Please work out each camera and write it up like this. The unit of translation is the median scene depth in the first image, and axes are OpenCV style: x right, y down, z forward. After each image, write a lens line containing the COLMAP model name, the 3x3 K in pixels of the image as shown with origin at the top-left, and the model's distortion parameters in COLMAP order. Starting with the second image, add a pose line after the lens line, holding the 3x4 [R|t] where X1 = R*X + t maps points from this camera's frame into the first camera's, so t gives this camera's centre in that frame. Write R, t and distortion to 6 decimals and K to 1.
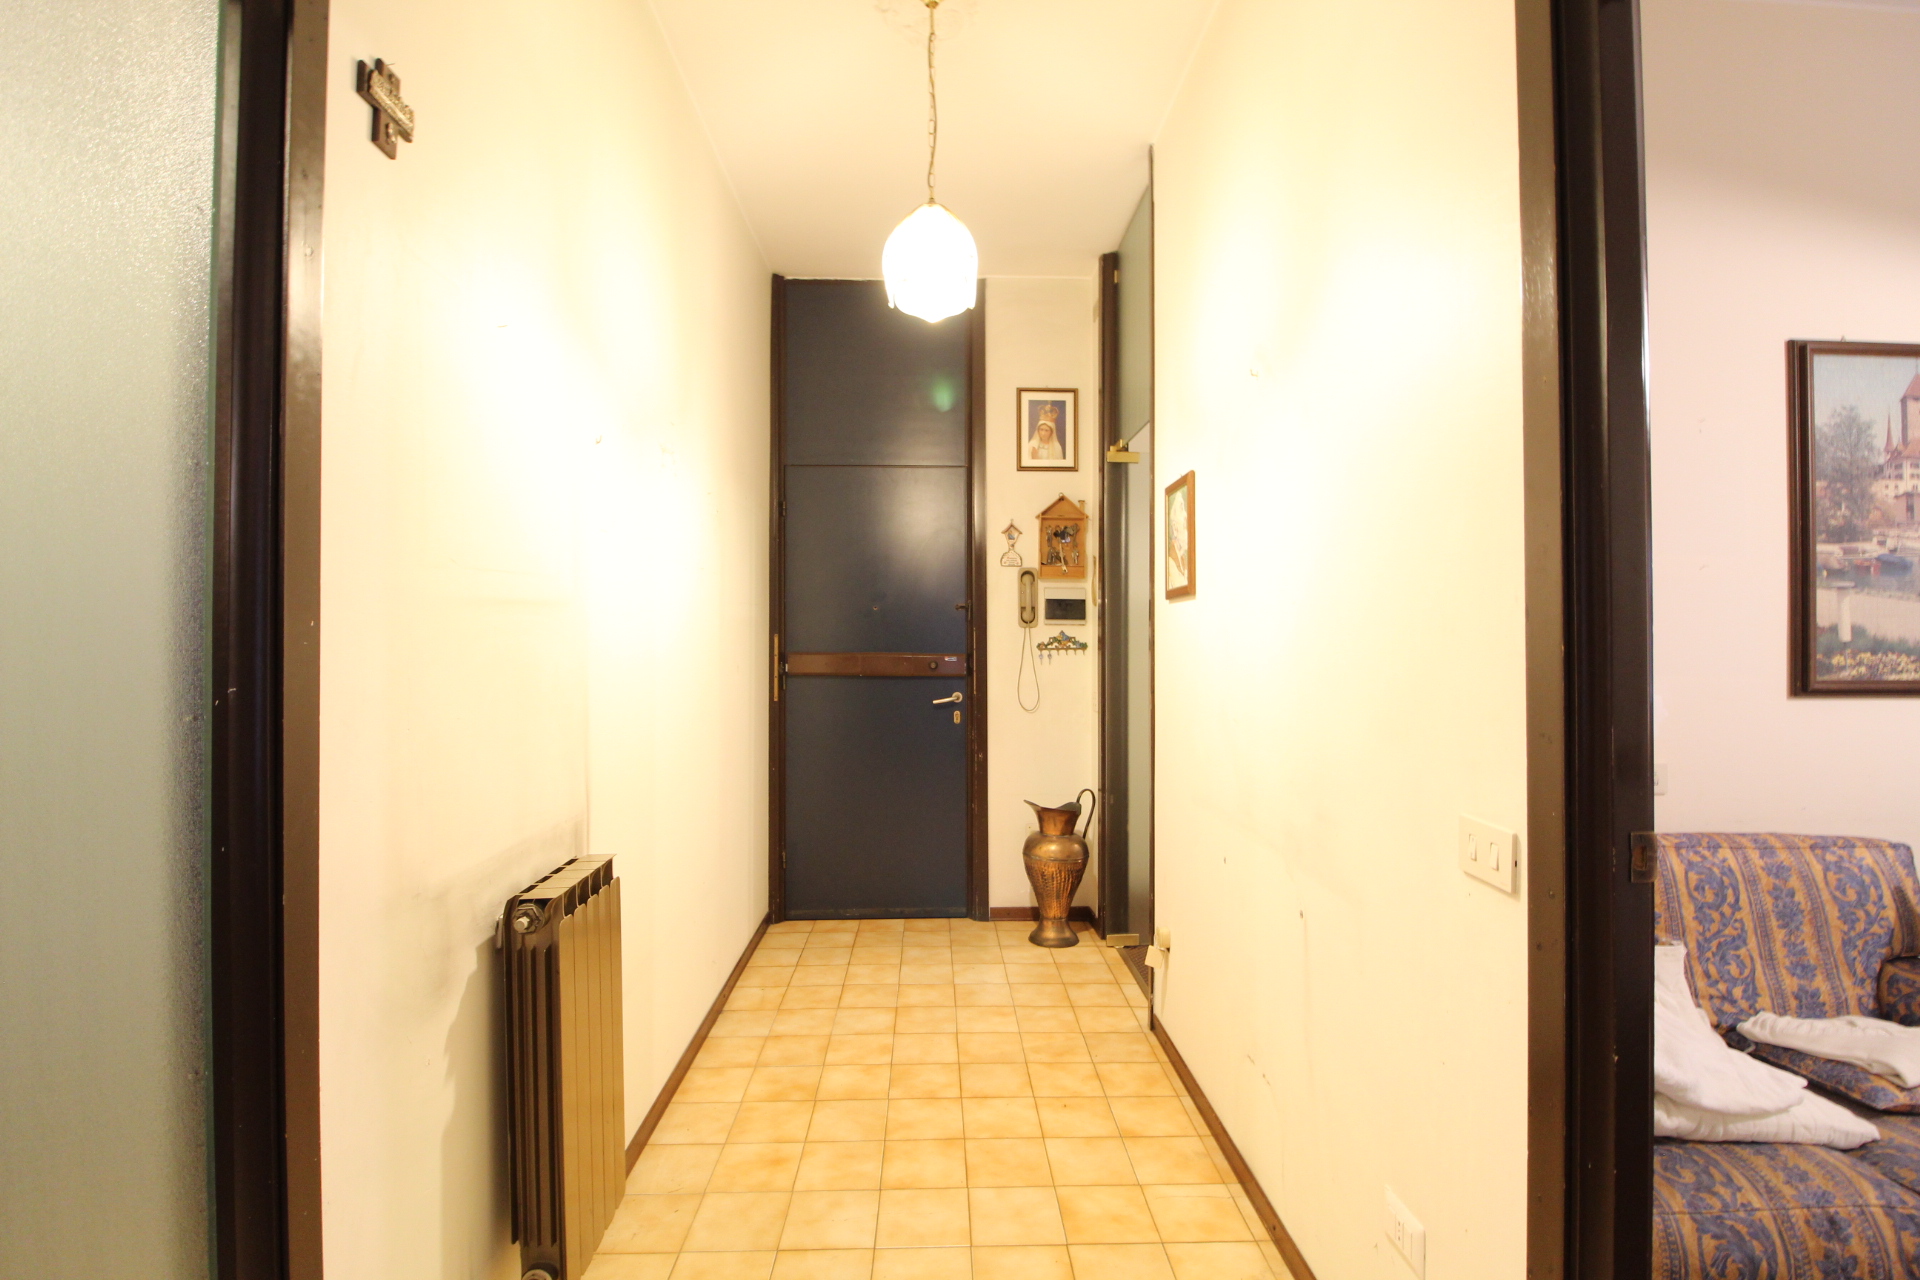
lens RADIAL K [[891.0, 0, 959.8], [0, 891.0, 622.3], [0, 0, 1]] dist [-0.025512, -0.001475]
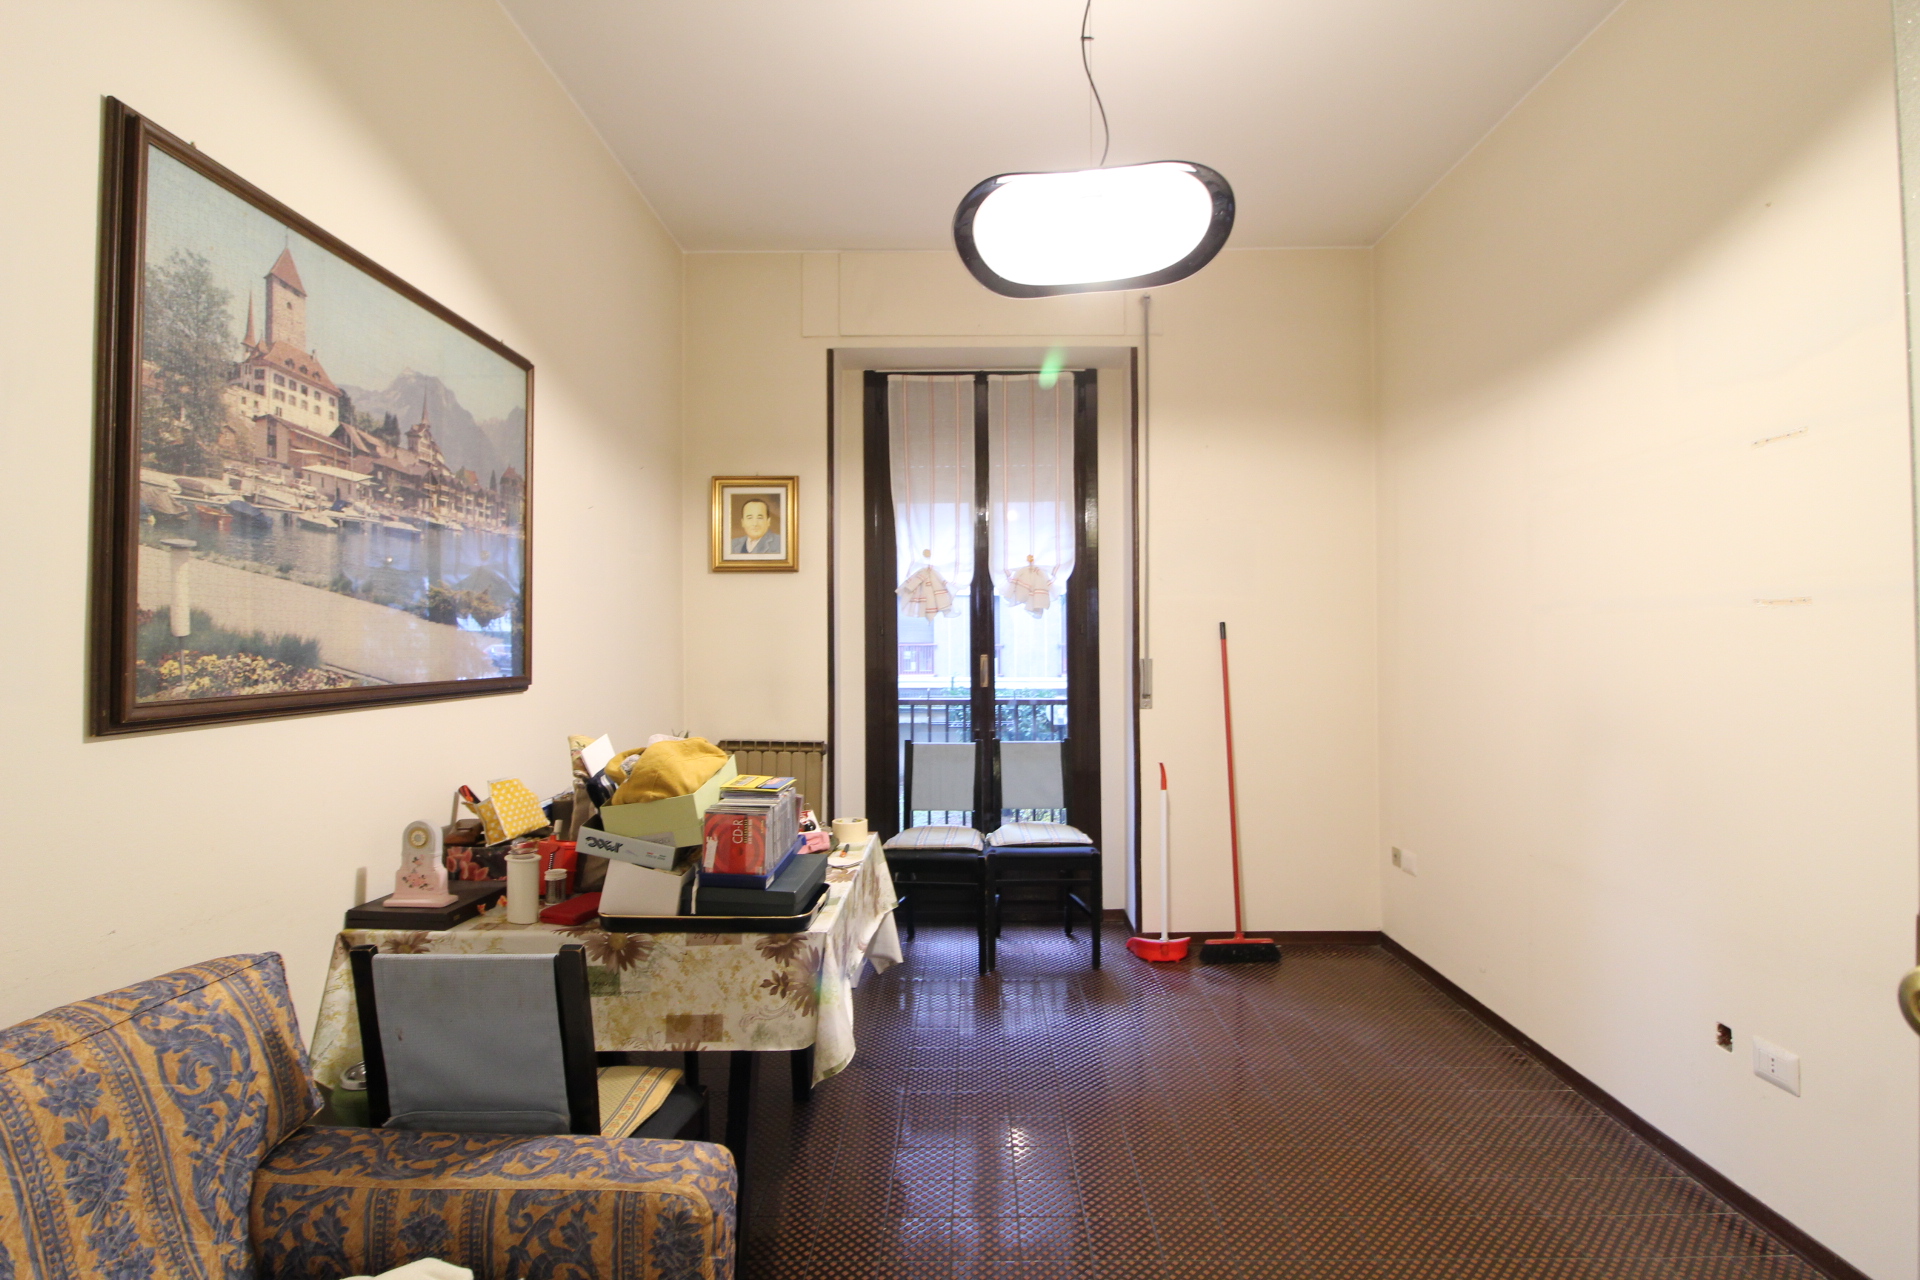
lens RADIAL K [[953.8, 0, 961.8], [0, 953.8, 620.5], [0, 0, 1]] dist [-0.001747, -0.010086]
pose [[0.039826, 0.017839, 0.999047, 0.382707], [-0.004467, 0.999834, -0.017675, 0.020259], [-0.999197, -0.003759, 0.039899, 0.428985]]
